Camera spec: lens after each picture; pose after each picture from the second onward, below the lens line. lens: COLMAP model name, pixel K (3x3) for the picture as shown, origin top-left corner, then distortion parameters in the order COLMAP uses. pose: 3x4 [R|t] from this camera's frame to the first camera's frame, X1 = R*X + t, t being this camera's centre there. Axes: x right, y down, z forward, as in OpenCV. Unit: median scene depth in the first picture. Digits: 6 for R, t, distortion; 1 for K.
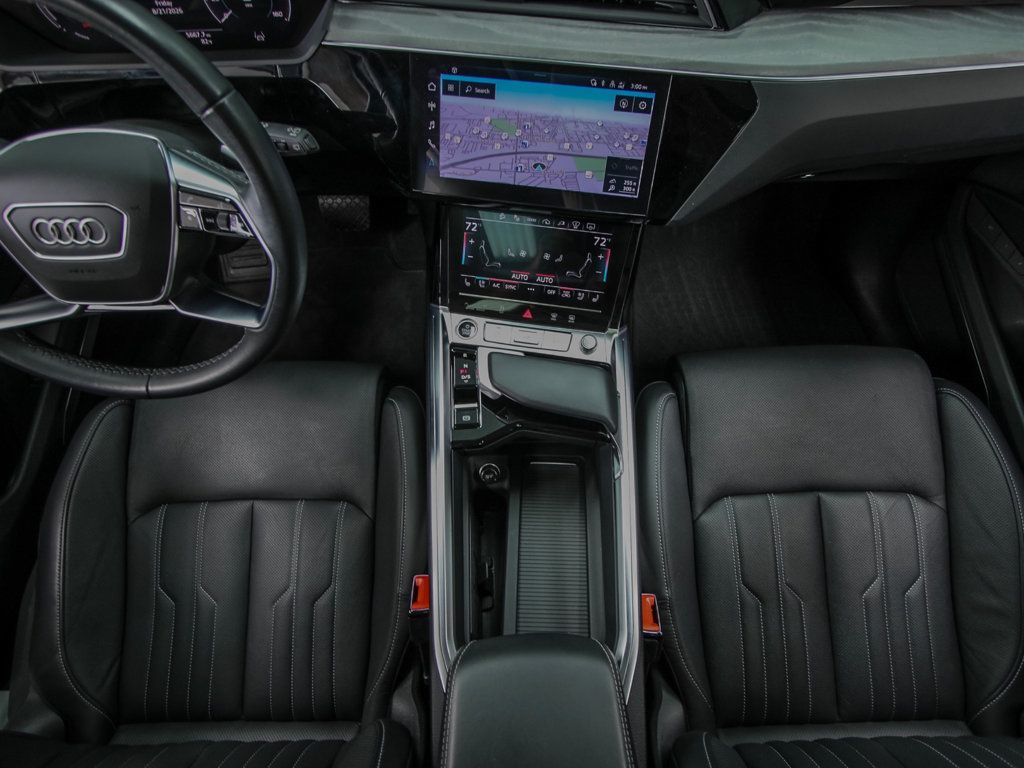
lens RADIAL K [[577.5, 0, 512.0], [0, 577.5, 384.0], [0, 0, 1]] dist [-0.013637, 0.002024]
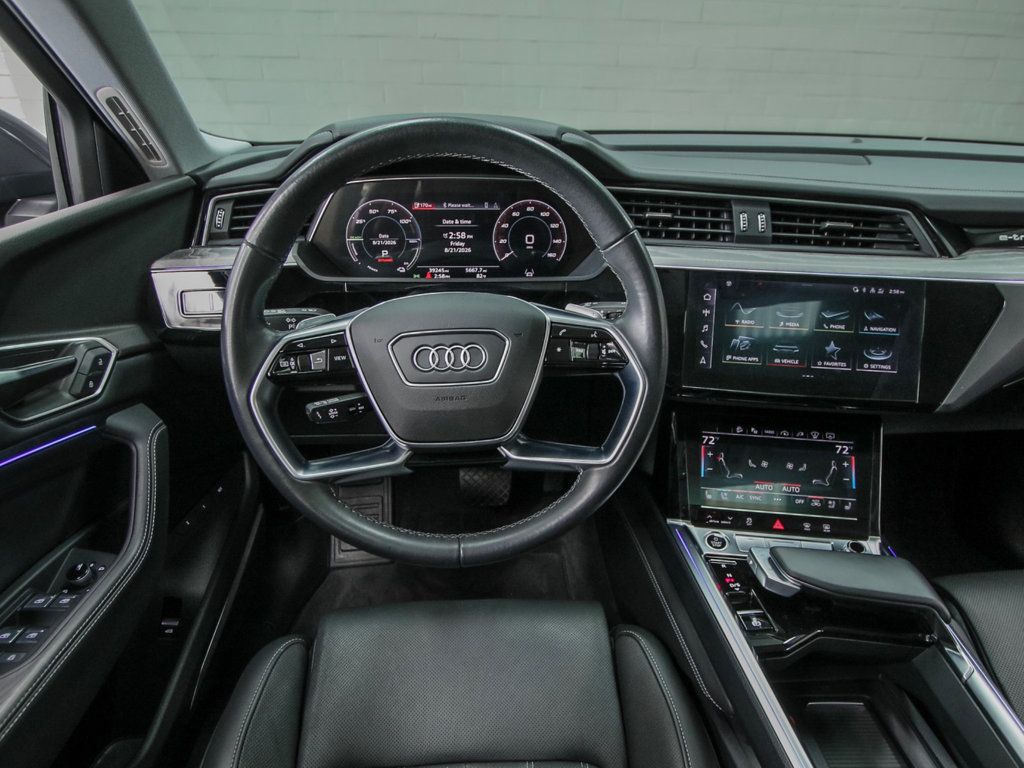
lens RADIAL K [[639.8, 0, 519.9], [0, 639.8, 446.5], [0, 0, 1]] dist [-0.012390, 0.000488]
pose [[0.998736, -0.003602, 0.050132, -0.454935], [0.027672, 0.872050, -0.488634, 0.269212], [-0.041957, 0.489404, 0.871047, 0.059024]]
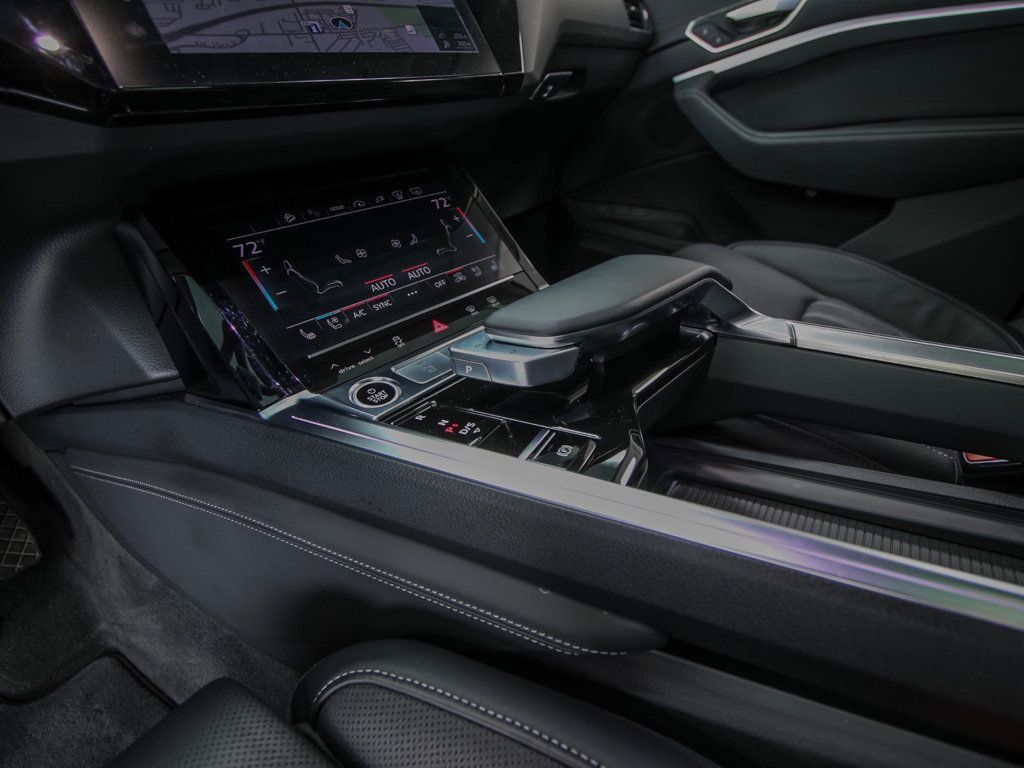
lens RADIAL K [[533.7, 0, 526.1], [0, 533.7, 372.2], [0, 0, 1]] dist [-0.024047, 0.001251]
pose [[0.527987, -0.410894, 0.743233, -0.335093], [0.772652, 0.595642, -0.219588, 0.084006], [-0.352473, 0.690200, 0.631970, 0.701011]]
